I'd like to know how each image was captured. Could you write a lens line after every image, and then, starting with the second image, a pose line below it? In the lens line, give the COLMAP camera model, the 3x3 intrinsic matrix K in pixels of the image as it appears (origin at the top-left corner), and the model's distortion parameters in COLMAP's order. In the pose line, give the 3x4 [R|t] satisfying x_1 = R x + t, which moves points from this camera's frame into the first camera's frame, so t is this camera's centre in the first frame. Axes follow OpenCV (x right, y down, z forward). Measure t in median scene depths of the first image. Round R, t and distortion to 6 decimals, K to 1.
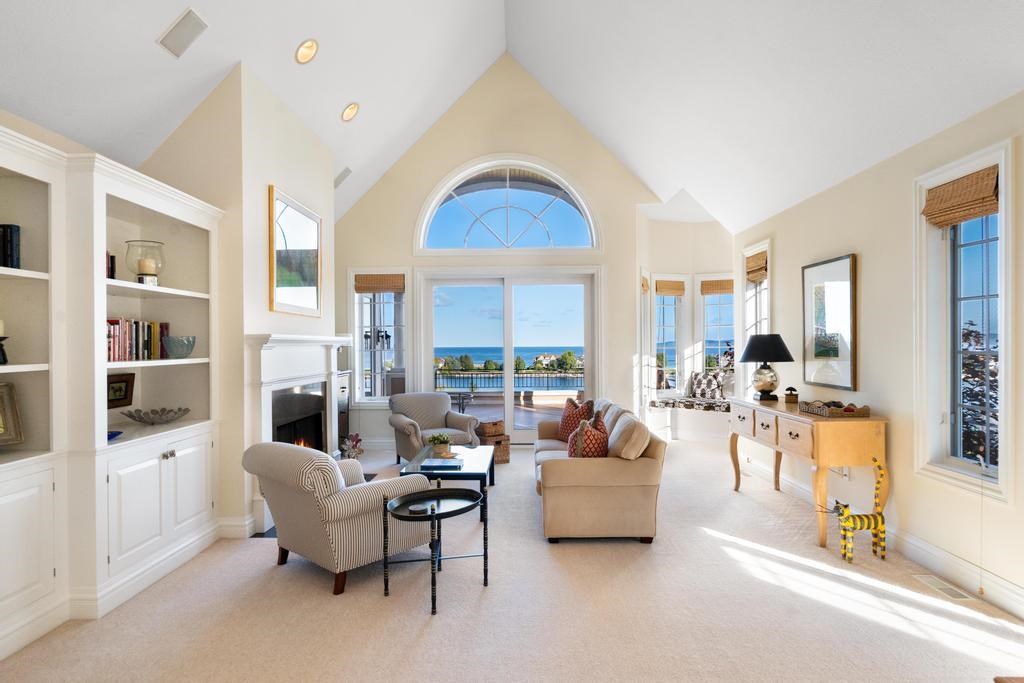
lens RADIAL K [[571.0, 0, 511.6], [0, 571.0, 343.7], [0, 0, 1]] dist [0.001150, 0.000018]
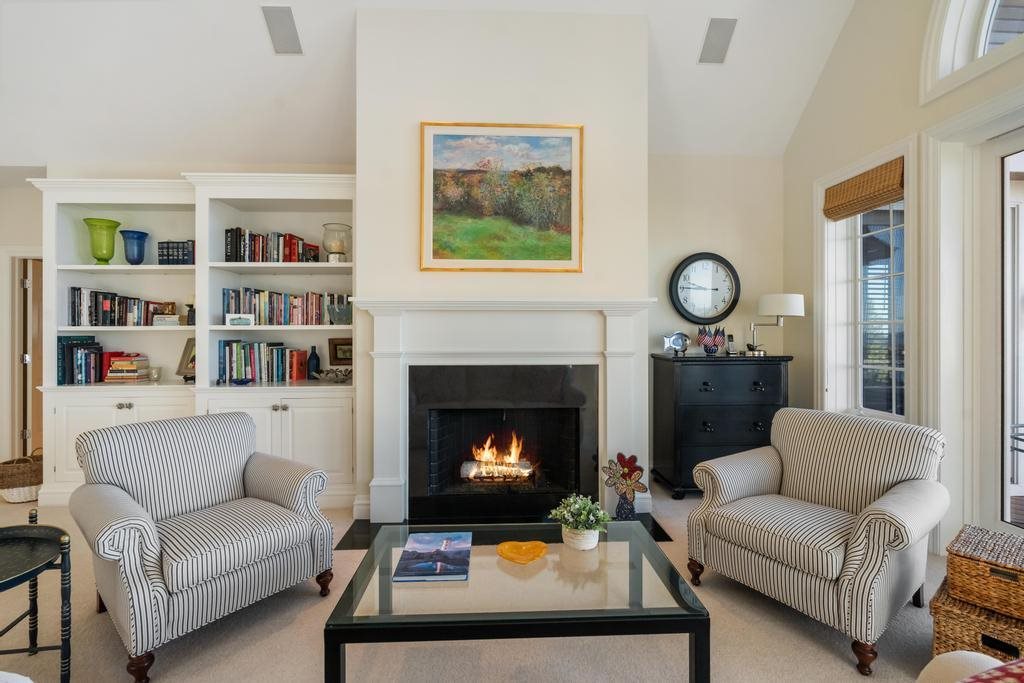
lens RADIAL K [[452.5, 0, 511.8], [0, 452.5, 332.8], [0, 0, 1]] dist [-0.004579, -0.000577]
pose [[0.076025, 0.005882, -0.997089, 0.329863], [0.005396, 0.999966, 0.006310, 0.040027], [0.997091, -0.005860, 0.075991, 1.367004]]
